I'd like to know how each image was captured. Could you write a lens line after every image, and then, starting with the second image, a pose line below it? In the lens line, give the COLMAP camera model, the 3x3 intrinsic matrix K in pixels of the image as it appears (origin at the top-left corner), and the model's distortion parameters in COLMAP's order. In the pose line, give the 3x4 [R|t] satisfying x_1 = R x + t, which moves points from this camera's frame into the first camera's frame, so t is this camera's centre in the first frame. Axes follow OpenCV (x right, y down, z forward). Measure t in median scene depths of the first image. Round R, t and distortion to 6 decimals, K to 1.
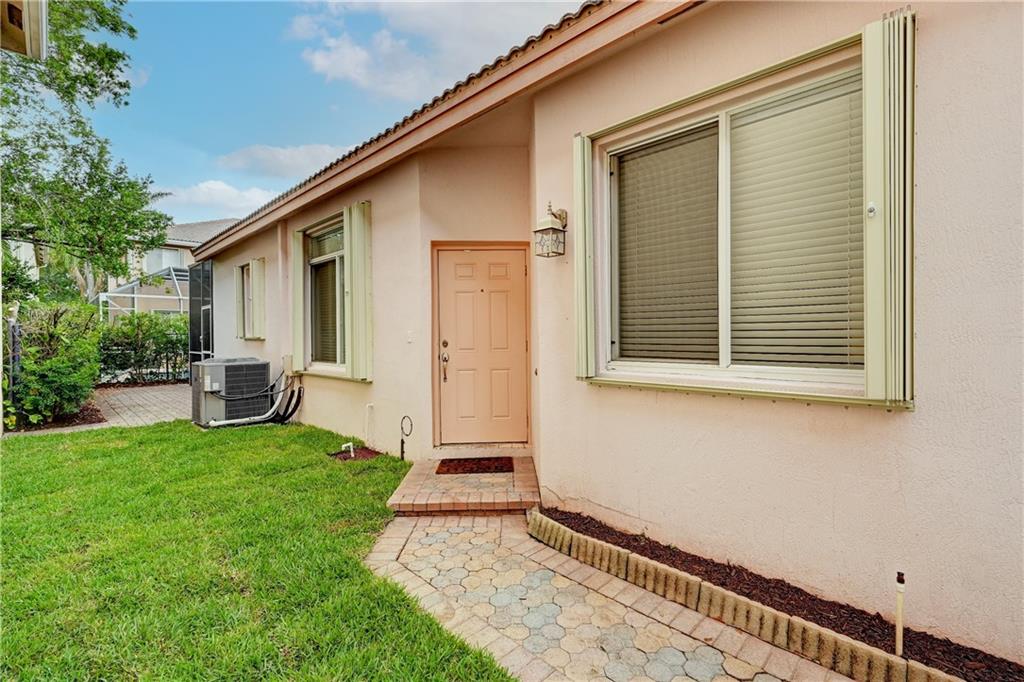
lens RADIAL K [[483.9, 0, 517.4], [0, 483.9, 346.9], [0, 0, 1]] dist [-0.018469, 0.002185]
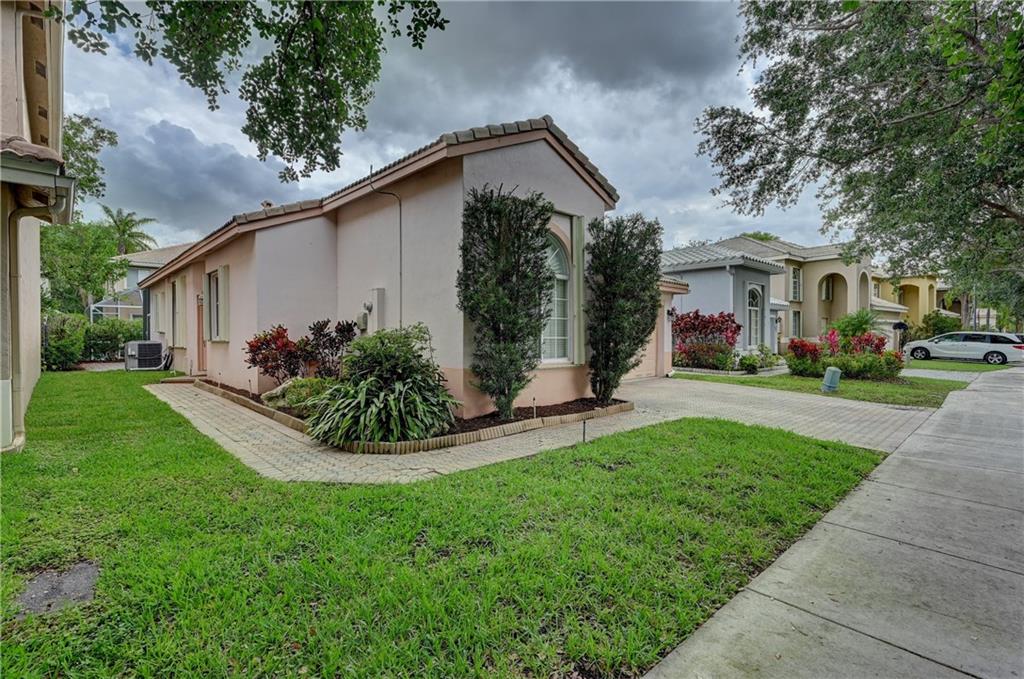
lens RADIAL K [[483.9, 0, 506.5], [0, 483.9, 332.8], [0, 0, 1]] dist [-0.018469, 0.002185]
pose [[0.999396, 0.000644, -0.034751, 1.120632], [-0.000692, 0.999999, -0.001390, -0.008256], [0.034750, 0.001414, 0.999395, -1.100660]]
